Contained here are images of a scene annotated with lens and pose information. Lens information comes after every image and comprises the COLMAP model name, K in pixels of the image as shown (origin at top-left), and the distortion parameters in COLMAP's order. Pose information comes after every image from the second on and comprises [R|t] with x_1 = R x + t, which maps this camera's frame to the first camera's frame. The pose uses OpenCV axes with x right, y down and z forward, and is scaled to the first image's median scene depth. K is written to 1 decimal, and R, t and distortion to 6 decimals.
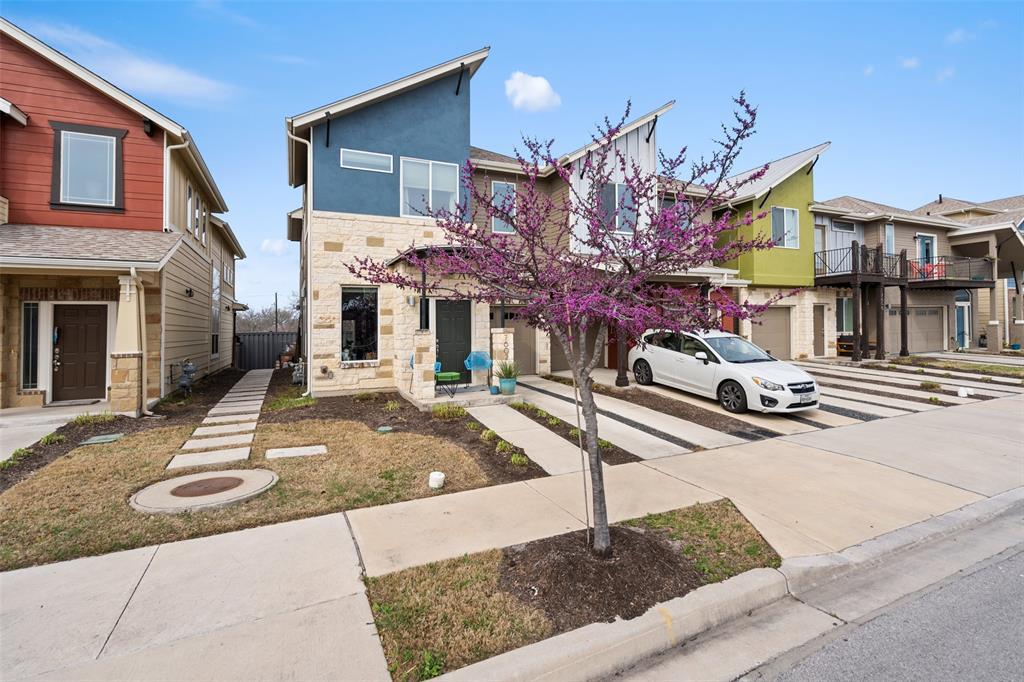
lens RADIAL K [[475.6, 0, 511.6], [0, 475.6, 299.7], [0, 0, 1]] dist [-0.000893, 0.000255]
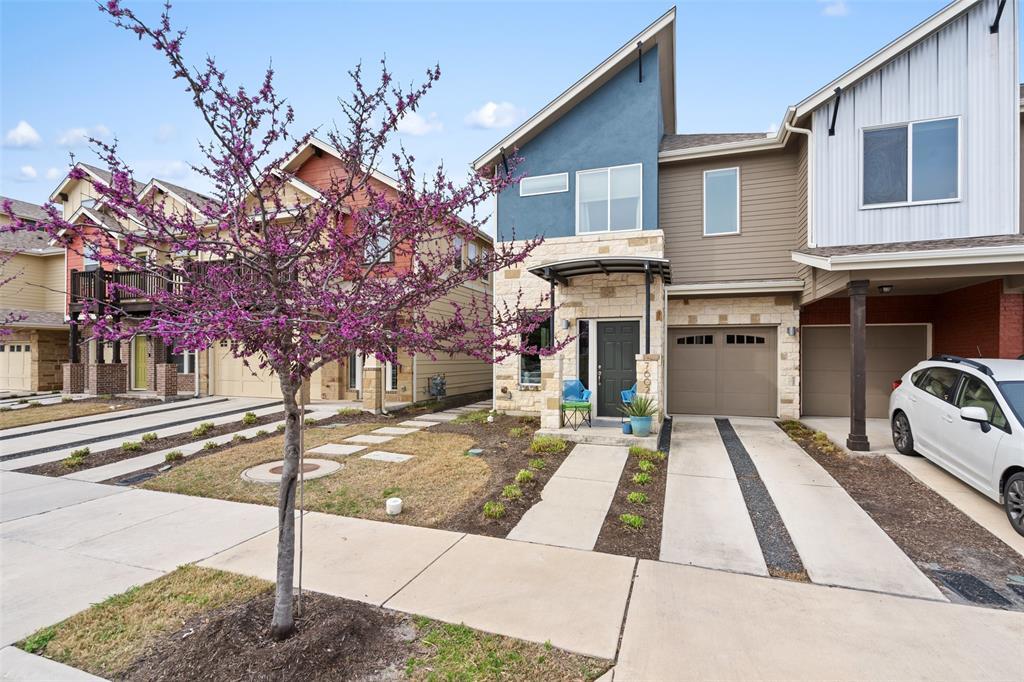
lens RADIAL K [[471.4, 0, 511.3], [0, 471.4, 336.9], [0, 0, 1]] dist [-0.001448, 0.000482]
pose [[0.713791, -0.007689, -0.700316, 0.366029], [0.026688, 0.999512, 0.016227, 0.010563], [0.699850, -0.030273, 0.713648, 0.254287]]
